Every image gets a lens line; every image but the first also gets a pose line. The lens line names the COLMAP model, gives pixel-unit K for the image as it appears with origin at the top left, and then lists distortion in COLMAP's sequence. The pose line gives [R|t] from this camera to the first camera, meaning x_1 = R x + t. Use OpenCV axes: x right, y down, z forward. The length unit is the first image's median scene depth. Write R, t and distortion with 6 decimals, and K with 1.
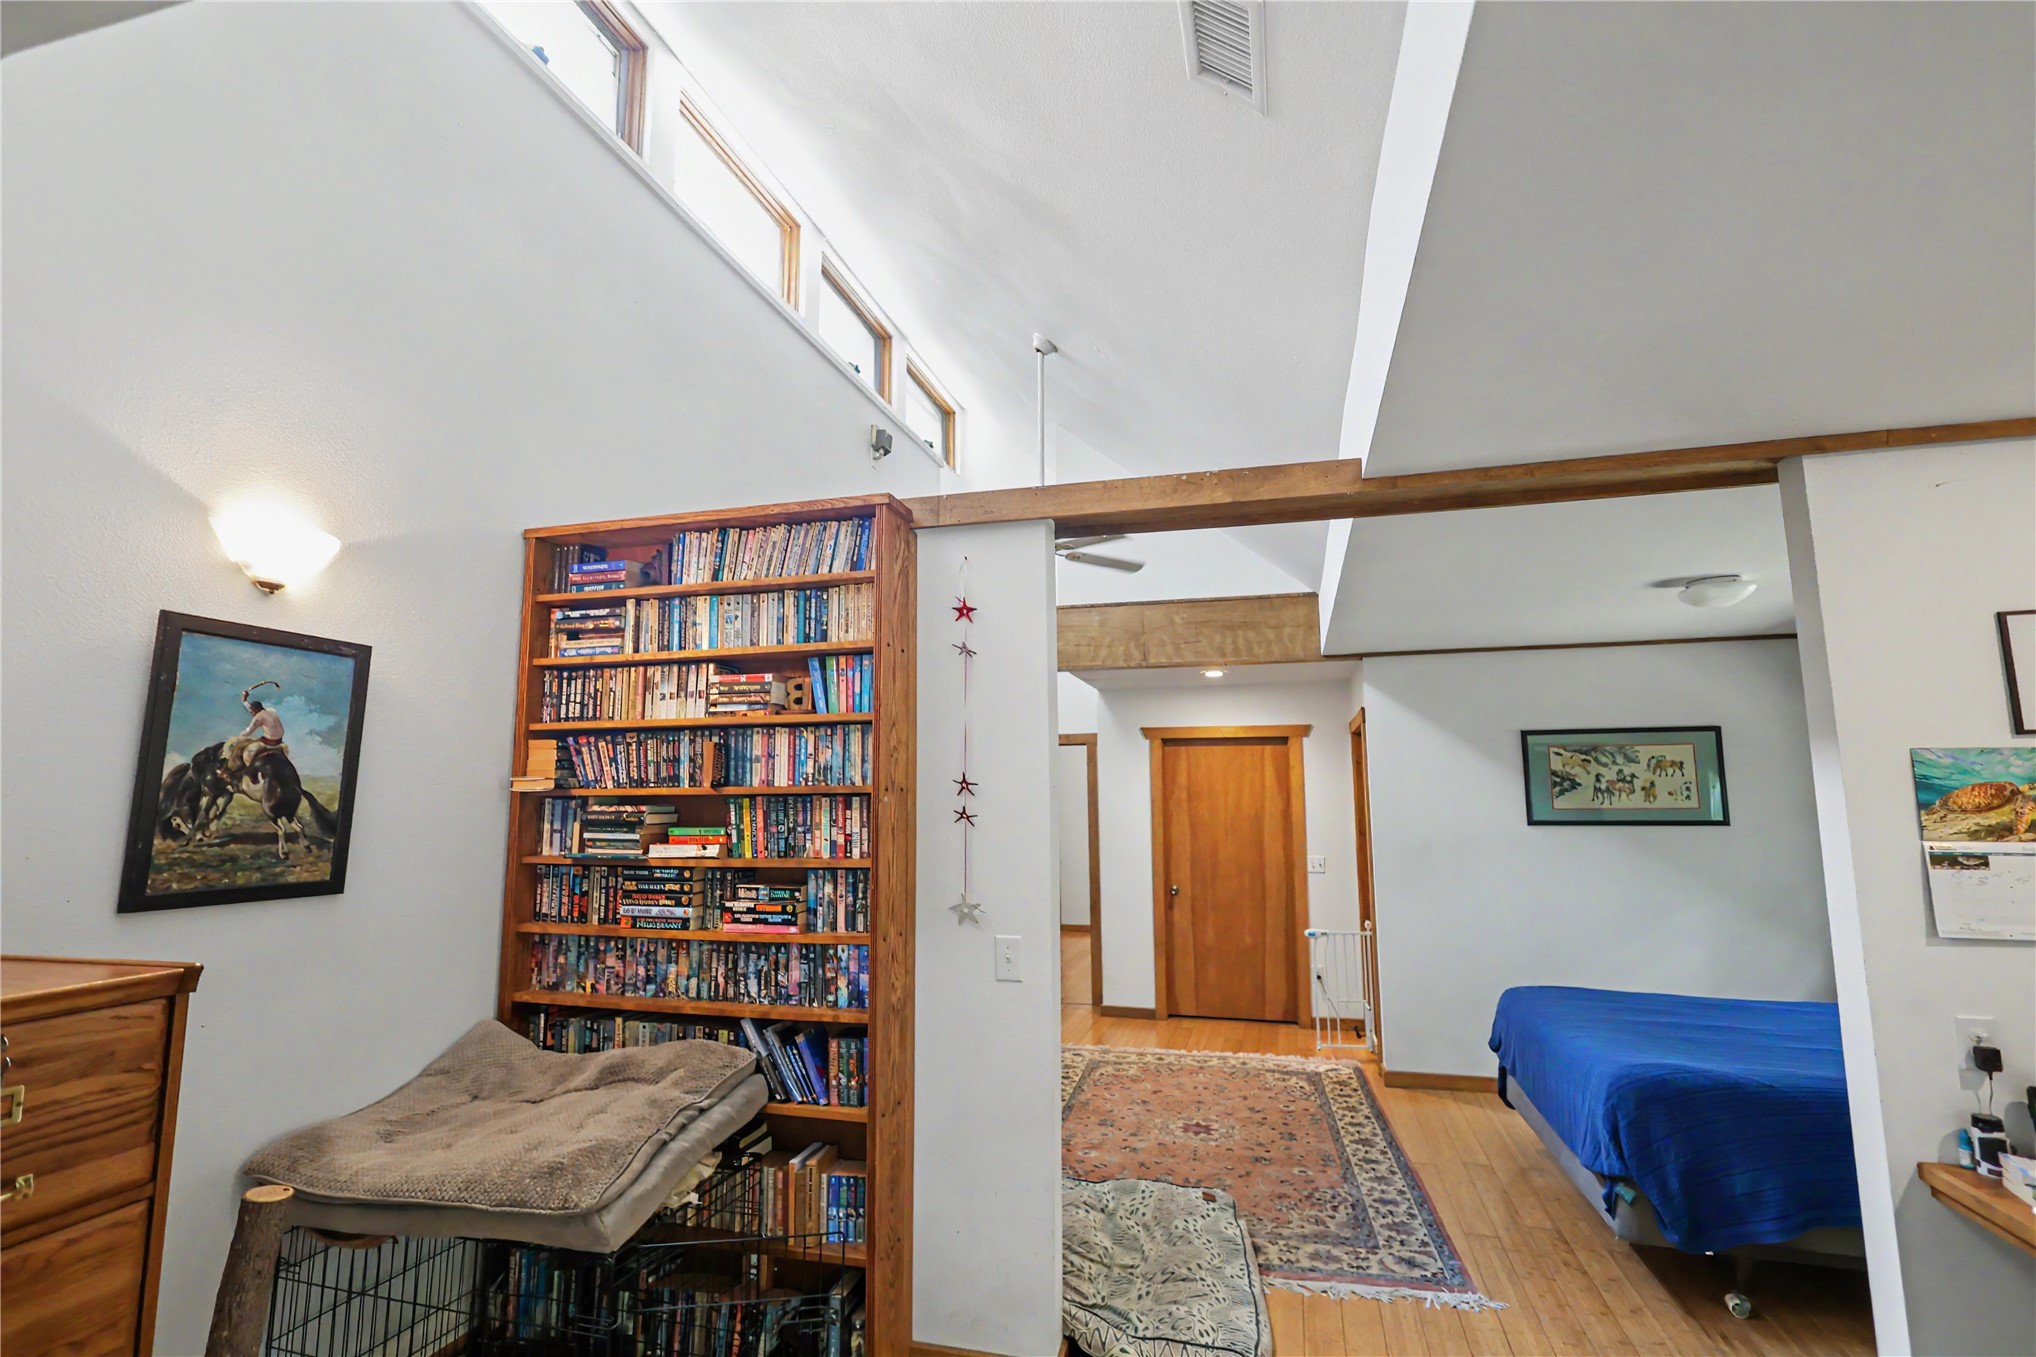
lens RADIAL K [[939.2, 0, 1018.5], [0, 939.2, 686.4], [0, 0, 1]] dist [0.000116, 0.001131]
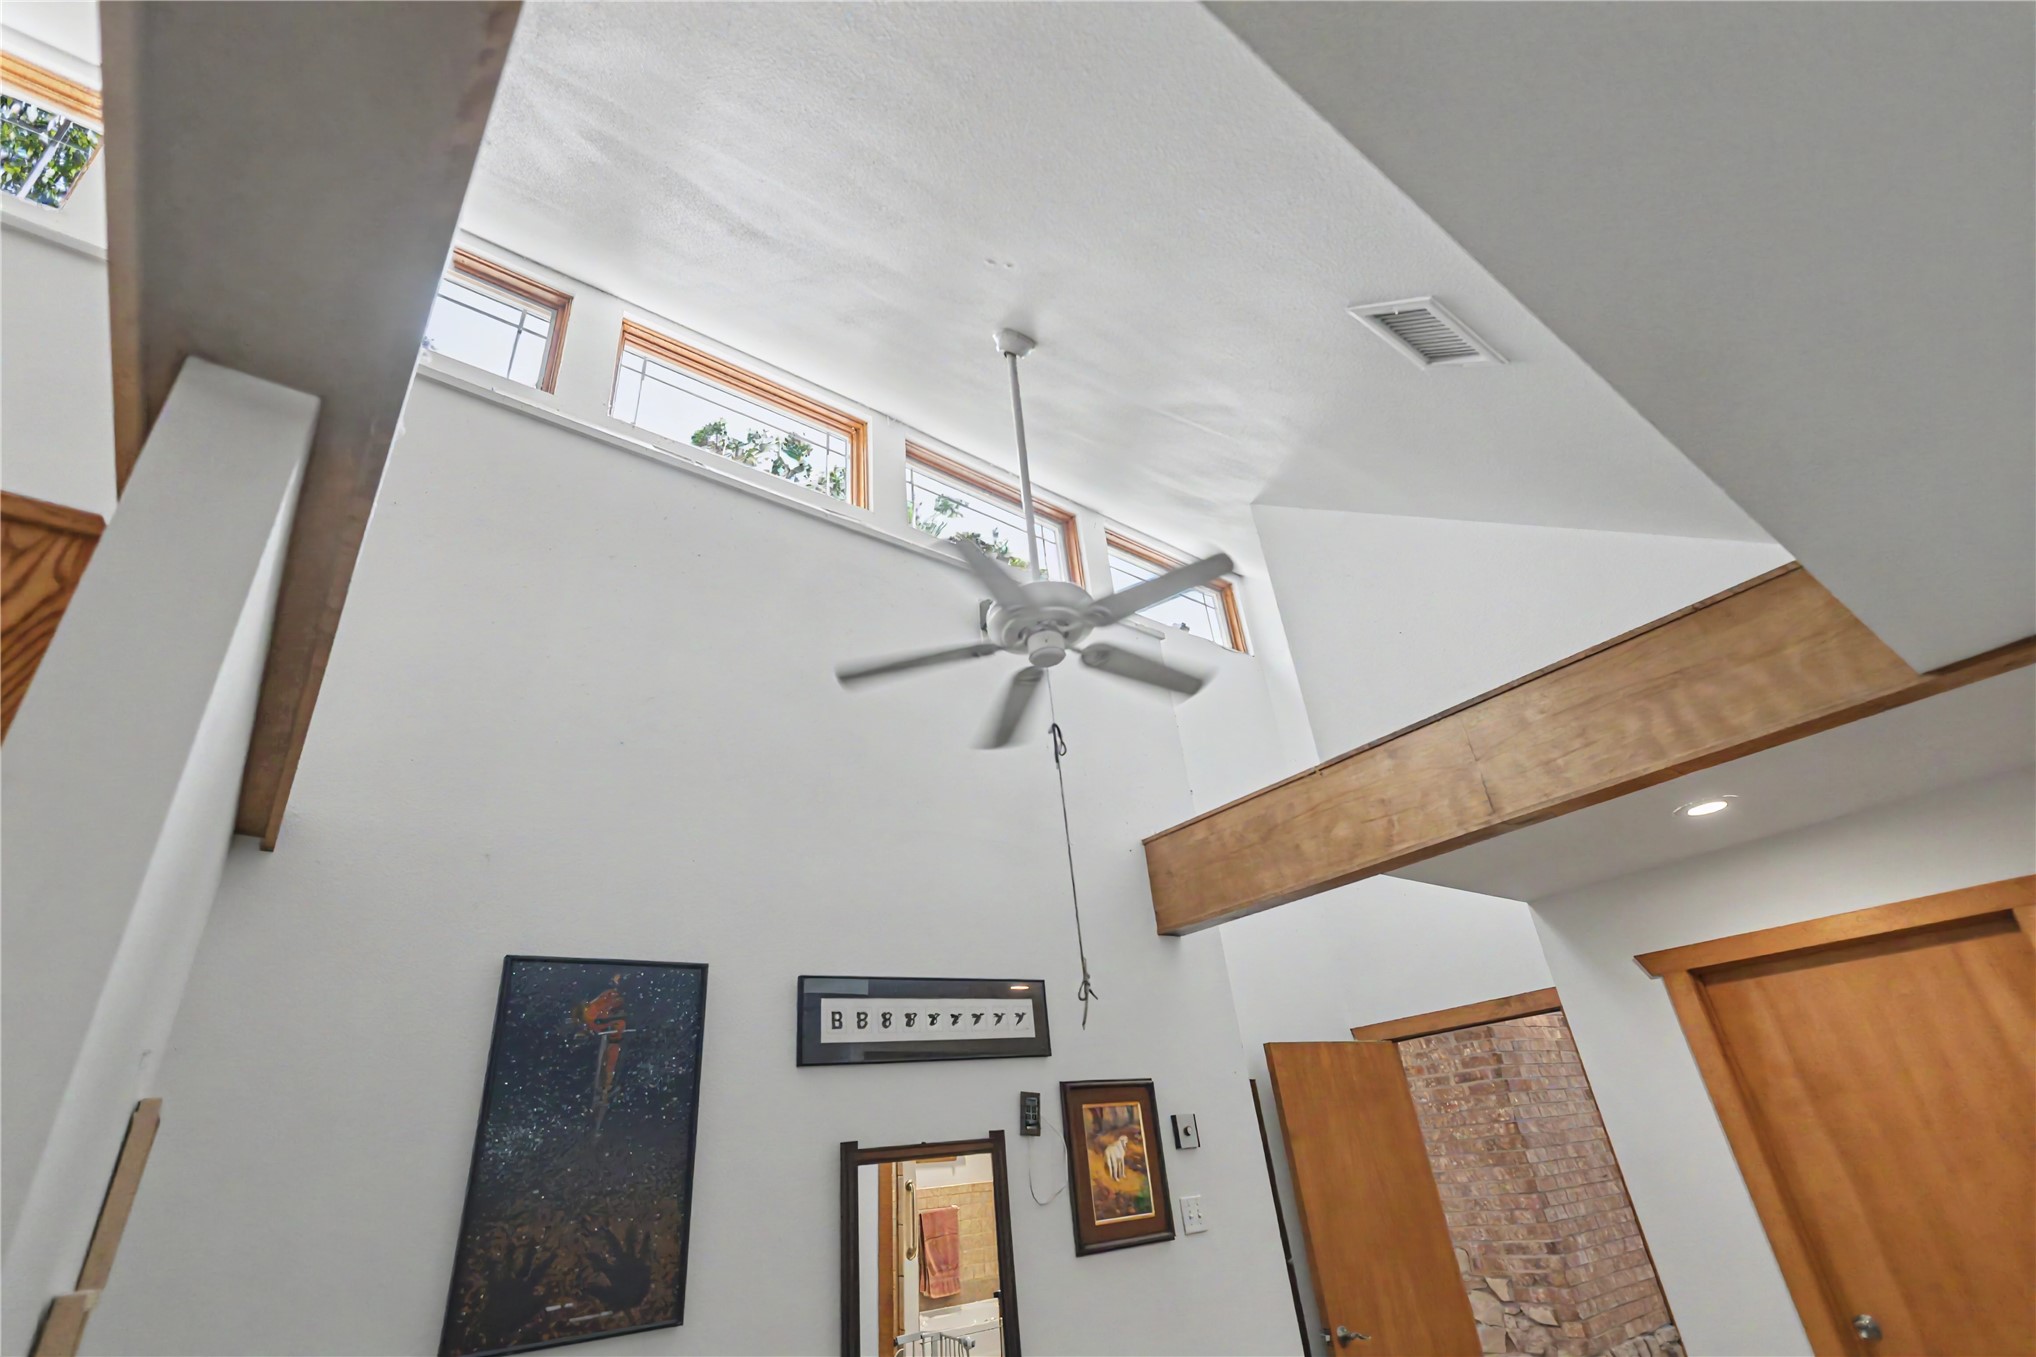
lens RADIAL K [[939.2, 0, 1015.6], [0, 939.2, 682.1], [0, 0, 1]] dist [0.000116, 0.001131]
pose [[0.798373, -0.340096, -0.496927, 0.234283], [0.157091, 0.914292, -0.373354, 0.063807], [0.581312, 0.220013, 0.783371, 0.511410]]
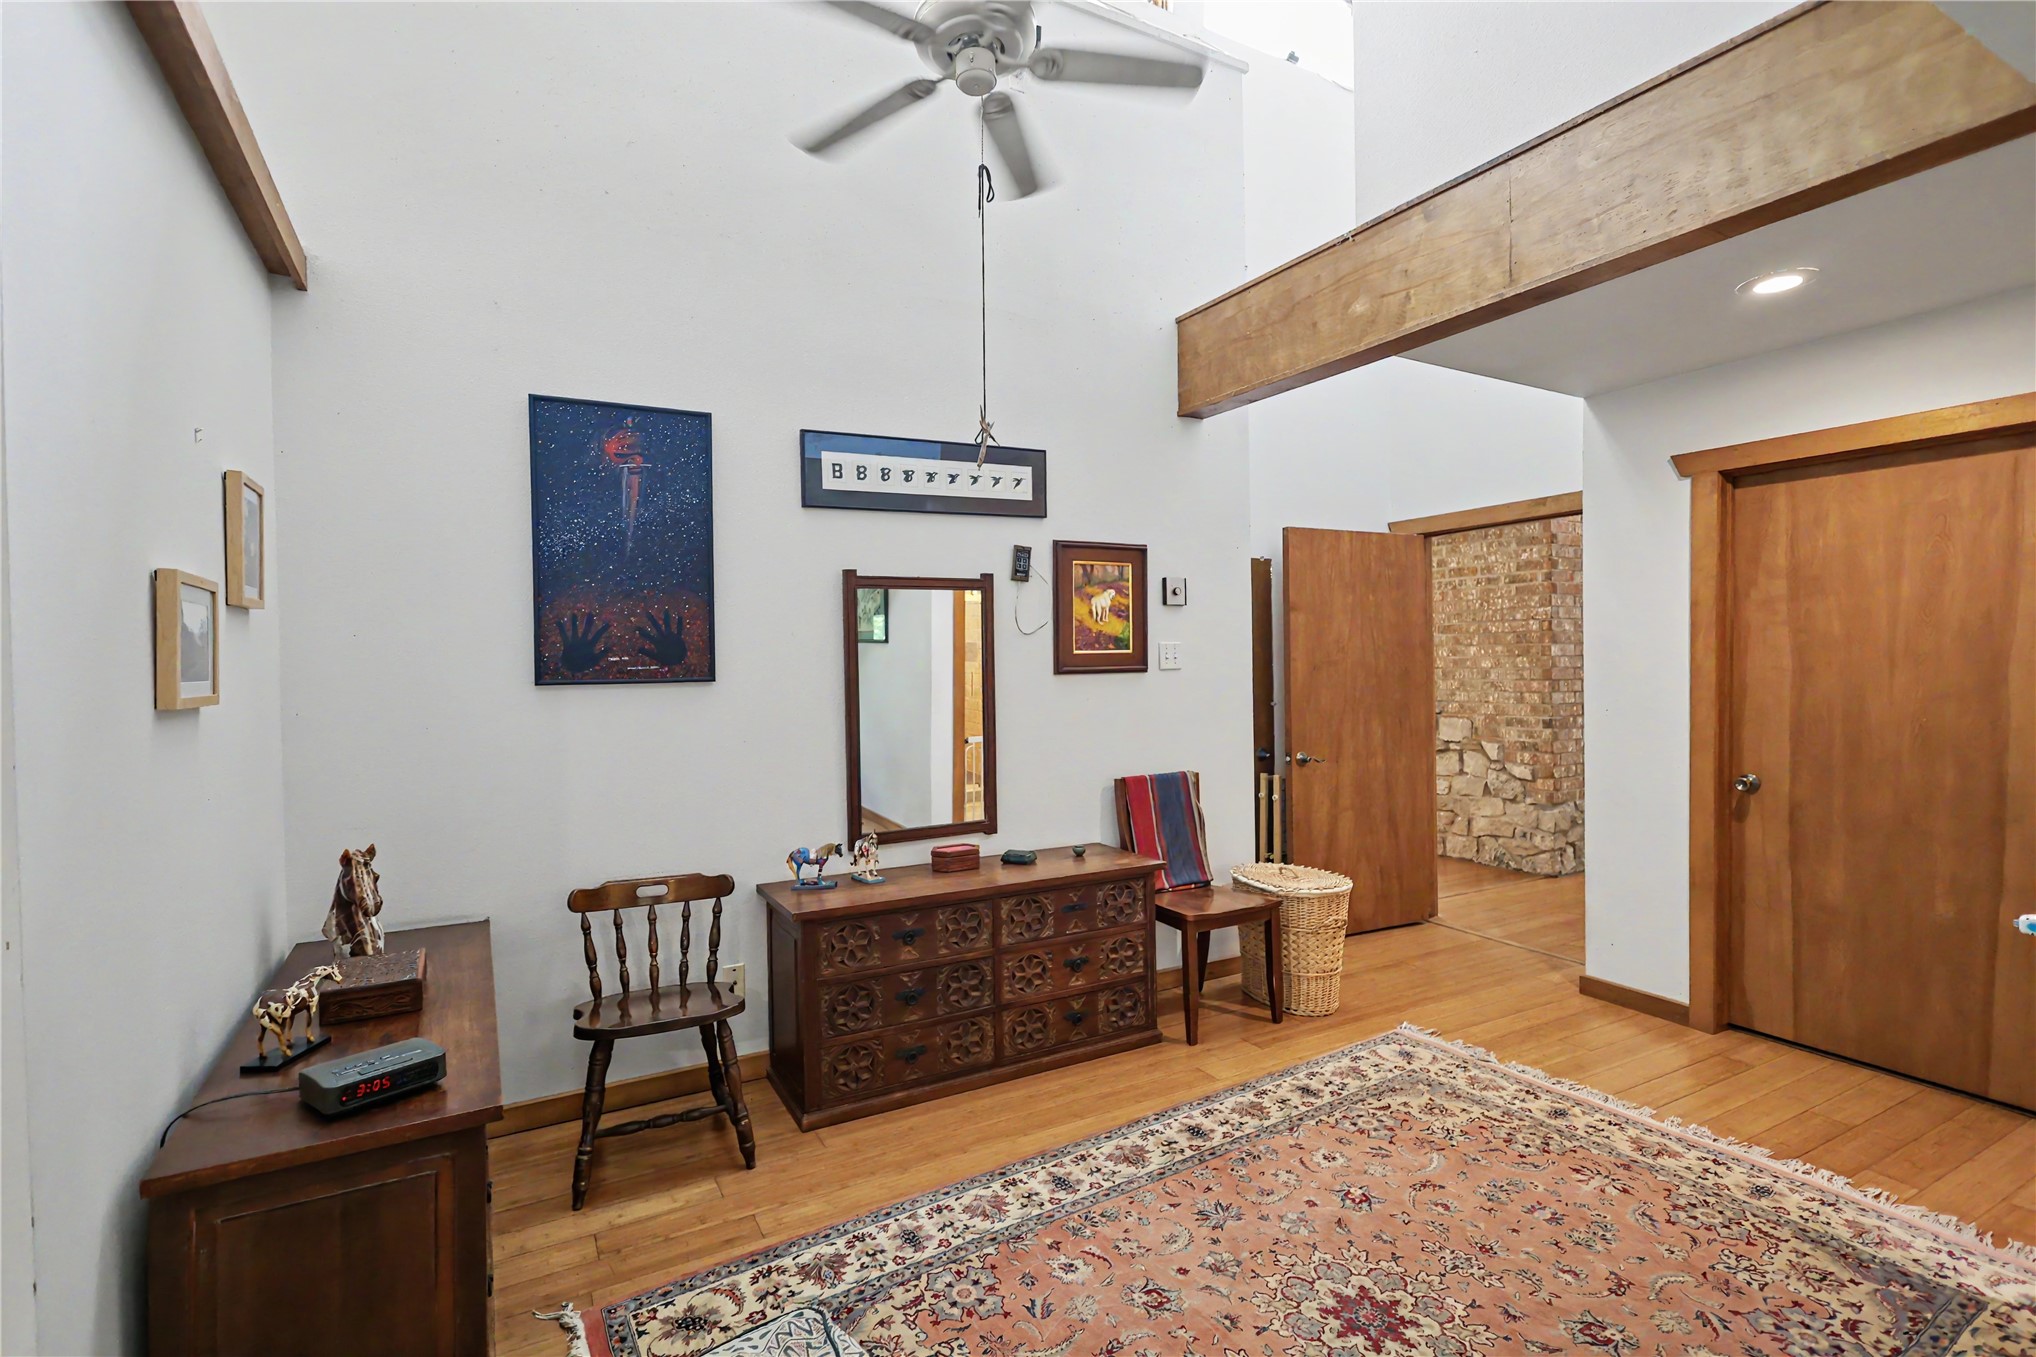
lens RADIAL K [[939.2, 0, 1016.0], [0, 939.2, 683.8], [0, 0, 1]] dist [0.000116, 0.001131]
pose [[0.705002, 0.010079, -0.709134, 0.336212], [0.095197, 0.989505, 0.108707, 0.106531], [0.702787, -0.144146, 0.696644, 0.556390]]
